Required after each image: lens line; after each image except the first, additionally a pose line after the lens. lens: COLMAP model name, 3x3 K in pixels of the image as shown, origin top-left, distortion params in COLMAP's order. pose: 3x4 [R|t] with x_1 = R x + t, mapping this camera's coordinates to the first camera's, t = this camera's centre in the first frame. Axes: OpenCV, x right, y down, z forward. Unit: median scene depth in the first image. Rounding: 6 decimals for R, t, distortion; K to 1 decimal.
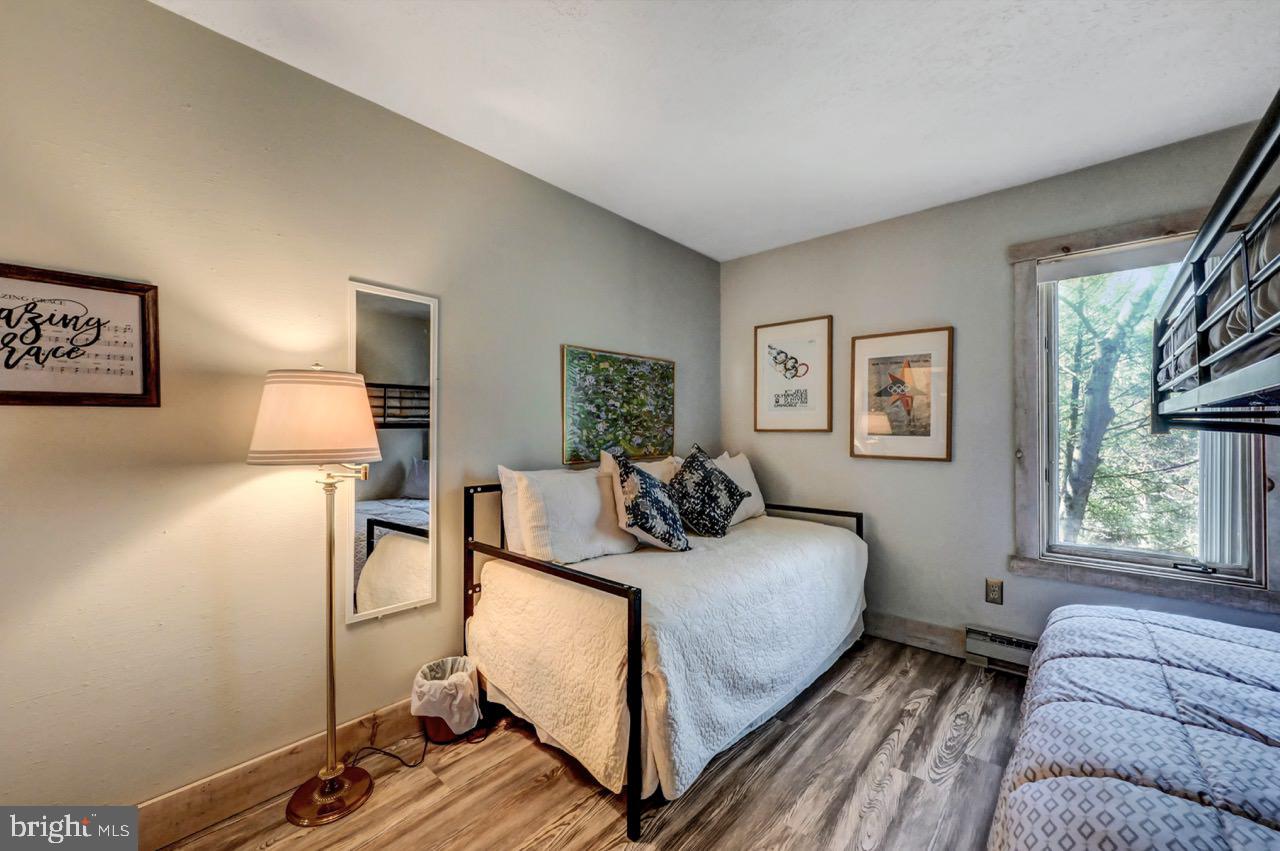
lens RADIAL K [[500.7, 0, 638.9], [0, 500.7, 431.8], [0, 0, 1]] dist [-0.000669, 0.000059]
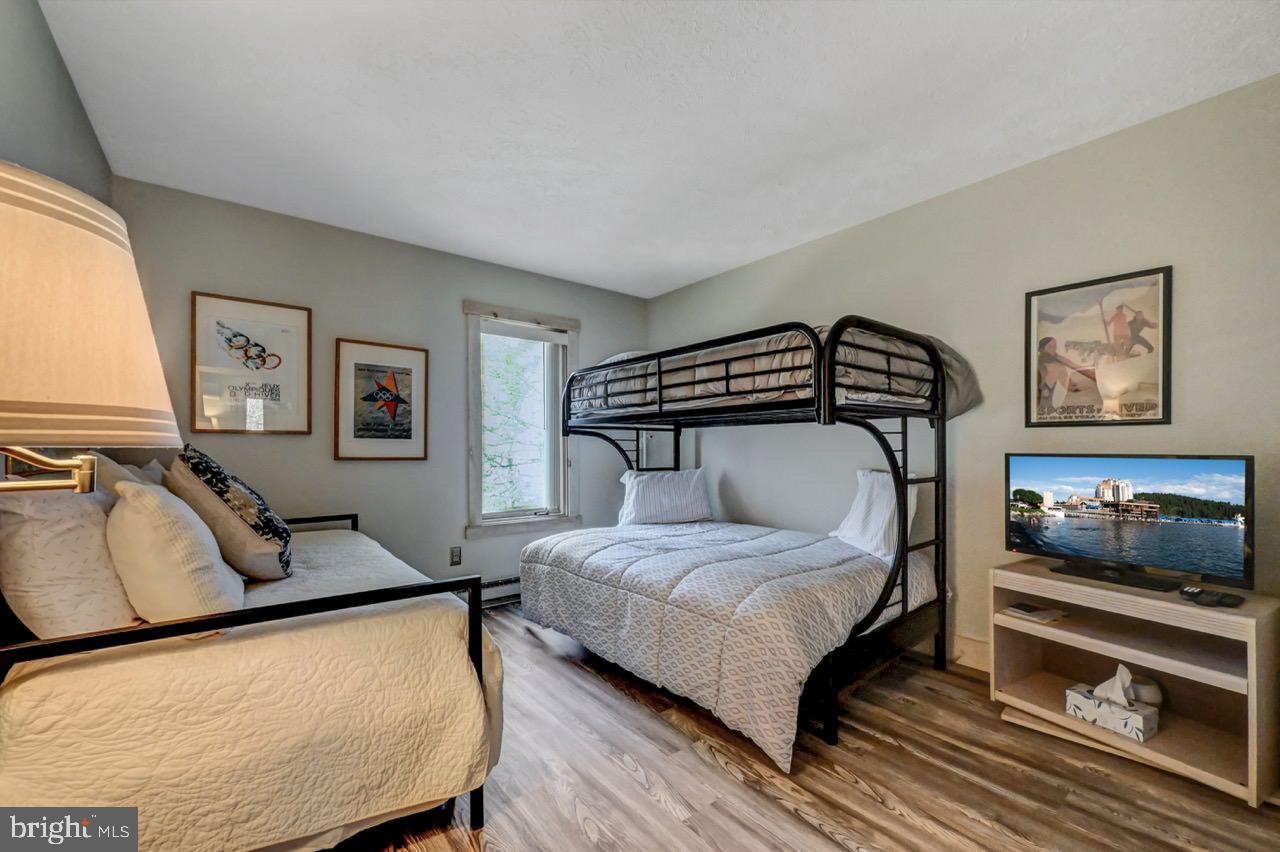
lens RADIAL K [[516.0, 0, 646.0], [0, 516.0, 448.1], [0, 0, 1]] dist [-0.001120, 0.000589]
pose [[0.161292, -0.003500, 0.986900, -0.502866], [-0.000156, 0.999994, 0.003572, 0.024680], [-0.986907, -0.000730, 0.161291, 0.253601]]
